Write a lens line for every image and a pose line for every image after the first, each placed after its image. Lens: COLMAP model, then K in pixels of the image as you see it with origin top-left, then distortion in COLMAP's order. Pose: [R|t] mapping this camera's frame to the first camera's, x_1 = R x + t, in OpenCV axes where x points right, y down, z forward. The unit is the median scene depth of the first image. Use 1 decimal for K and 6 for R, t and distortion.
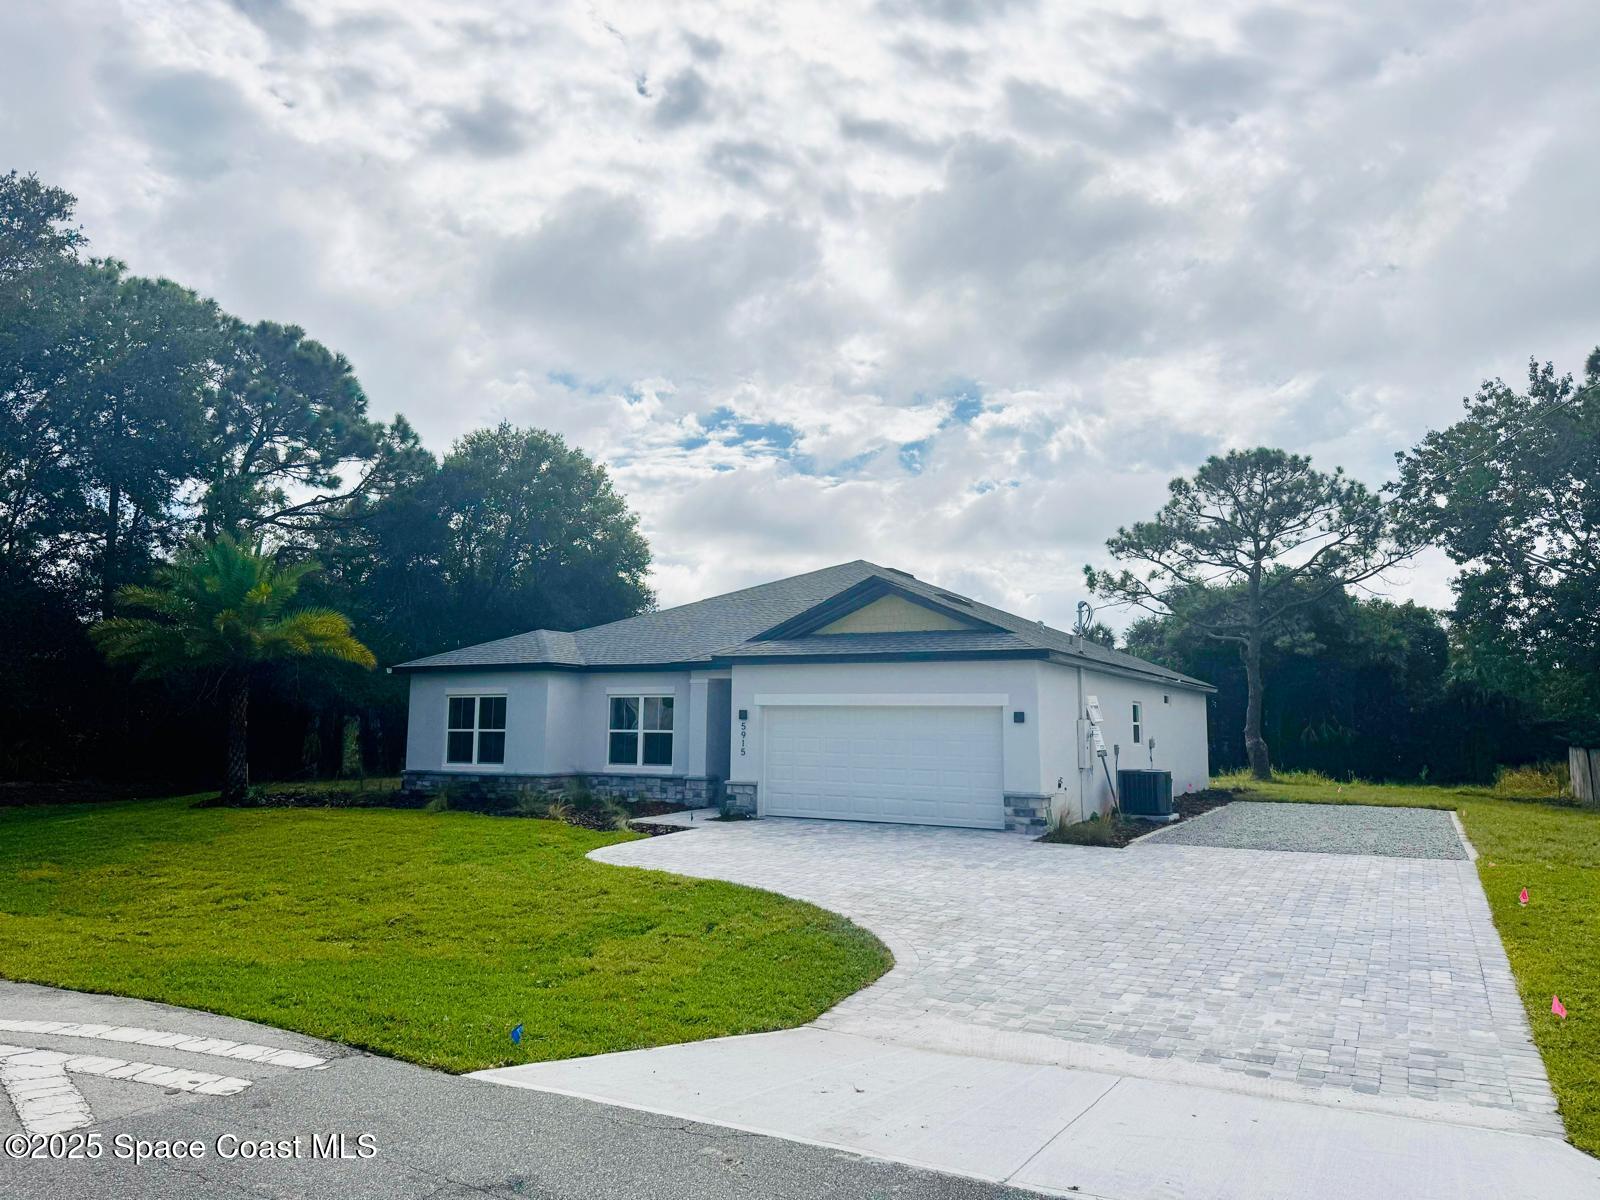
lens RADIAL K [[1106.5, 0, 800.0], [0, 1106.5, 600.0], [0, 0, 1]] dist [0.097335, -0.142891]
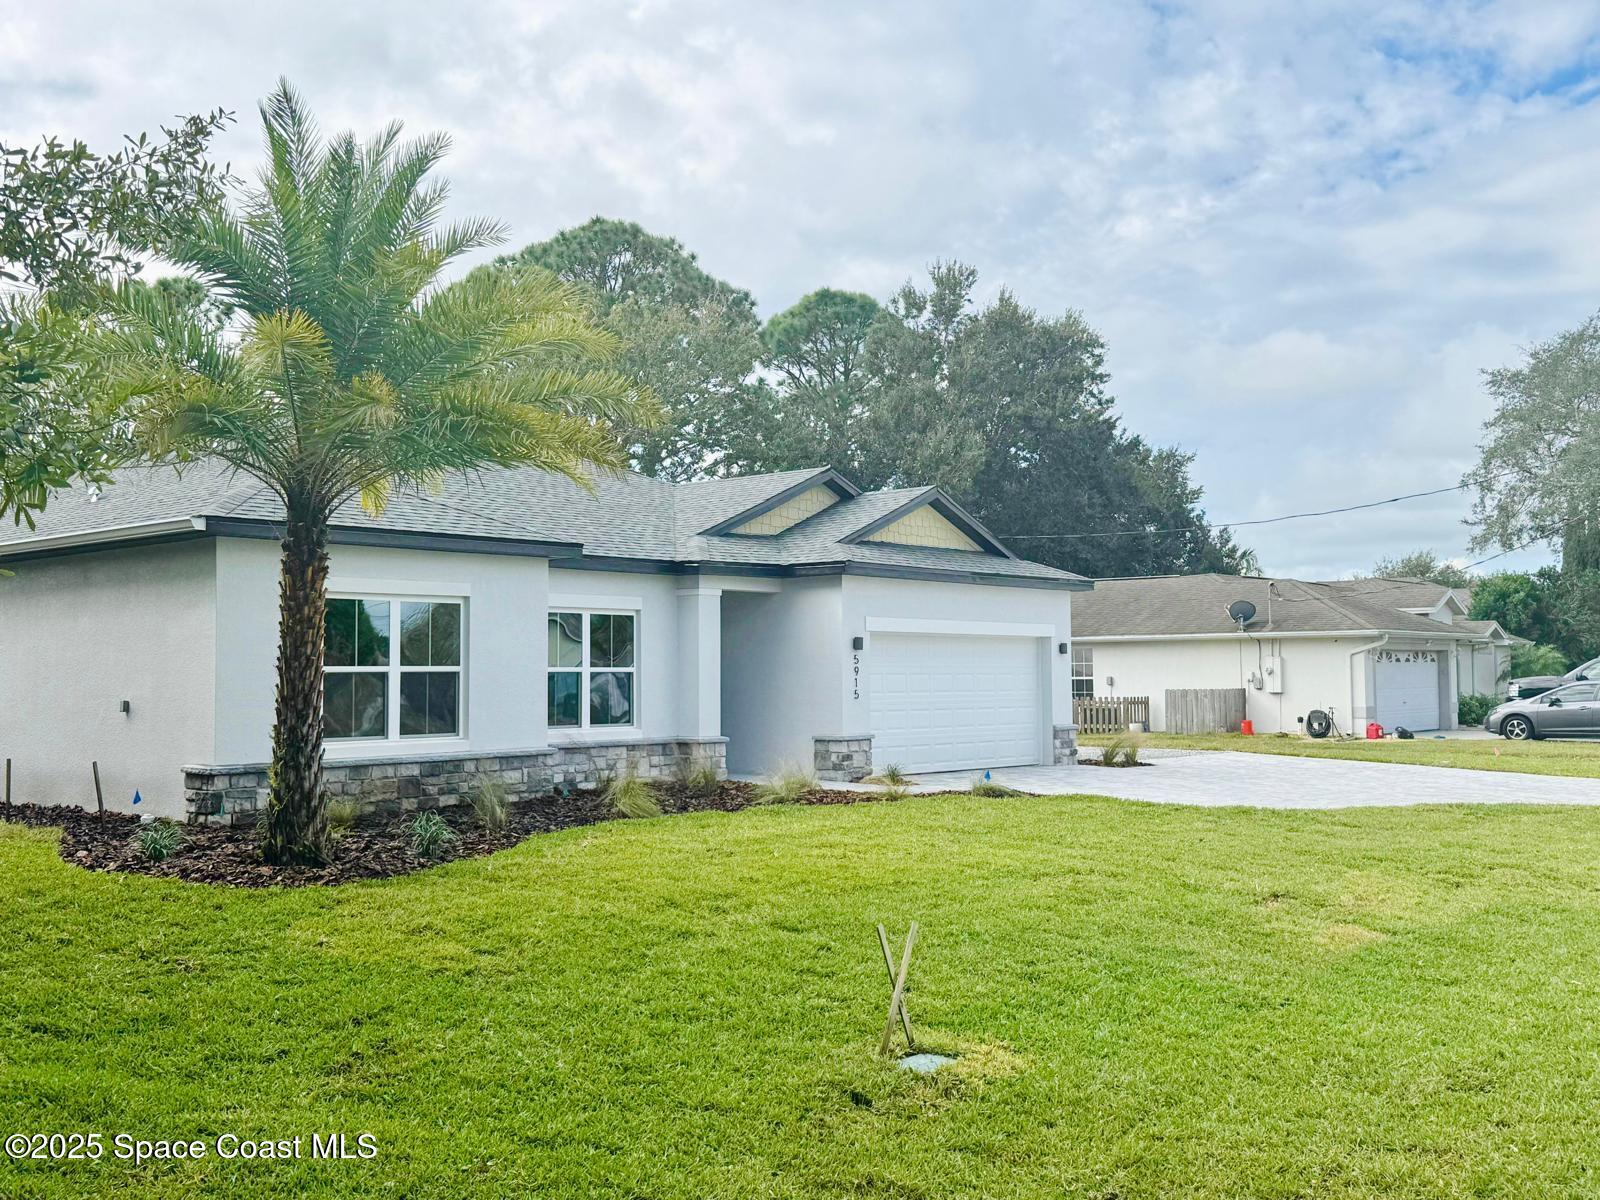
lens RADIAL K [[1610.8, 0, 800.0], [0, 1610.8, 600.0], [0, 0, 1]] dist [-0.001908, 0.001547]
pose [[0.206989, 0.036319, 0.977669, -0.948540], [-0.101715, 0.994694, -0.015416, 0.083319], [-0.973041, -0.096252, 0.209585, 0.715313]]
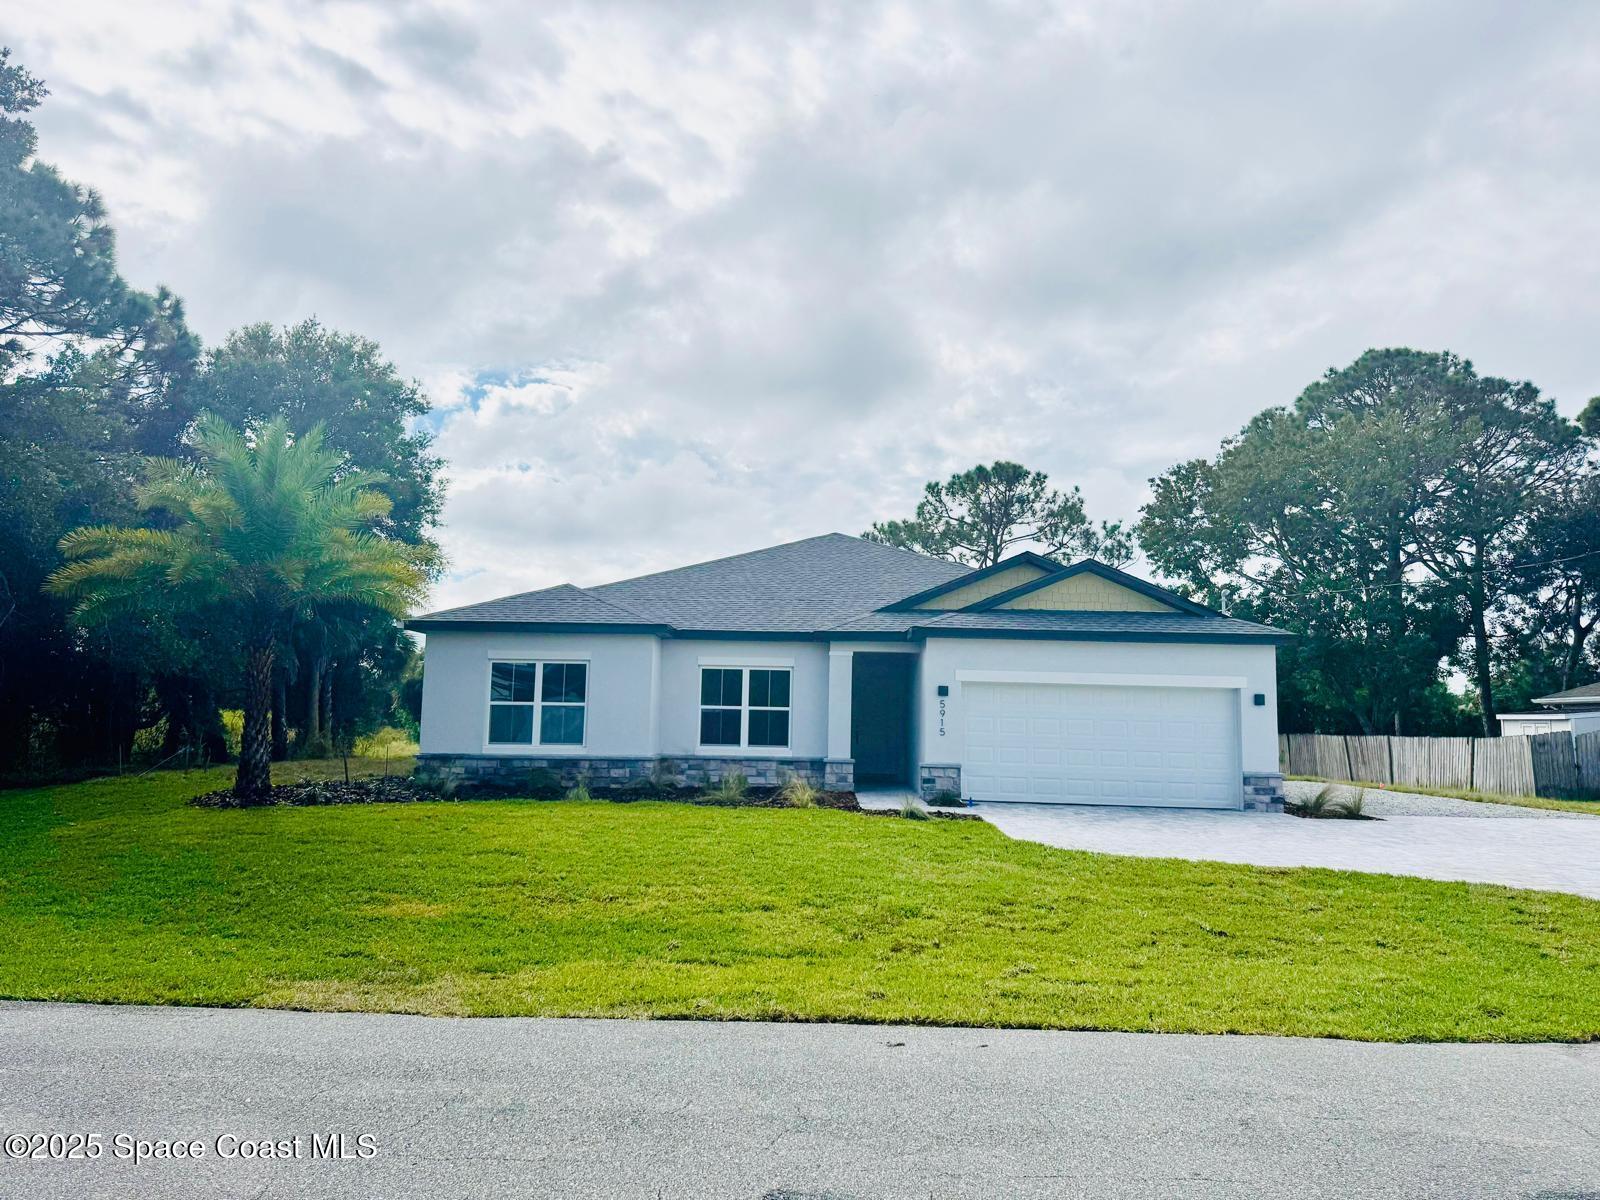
lens RADIAL K [[1106.5, 0, 800.0], [0, 1106.5, 600.0], [0, 0, 1]] dist [0.097335, -0.142891]
pose [[0.889725, 0.057163, 0.452903, -0.504878], [-0.063319, 0.997992, -0.001572, 0.032144], [-0.452083, -0.027279, 0.891558, 0.205059]]
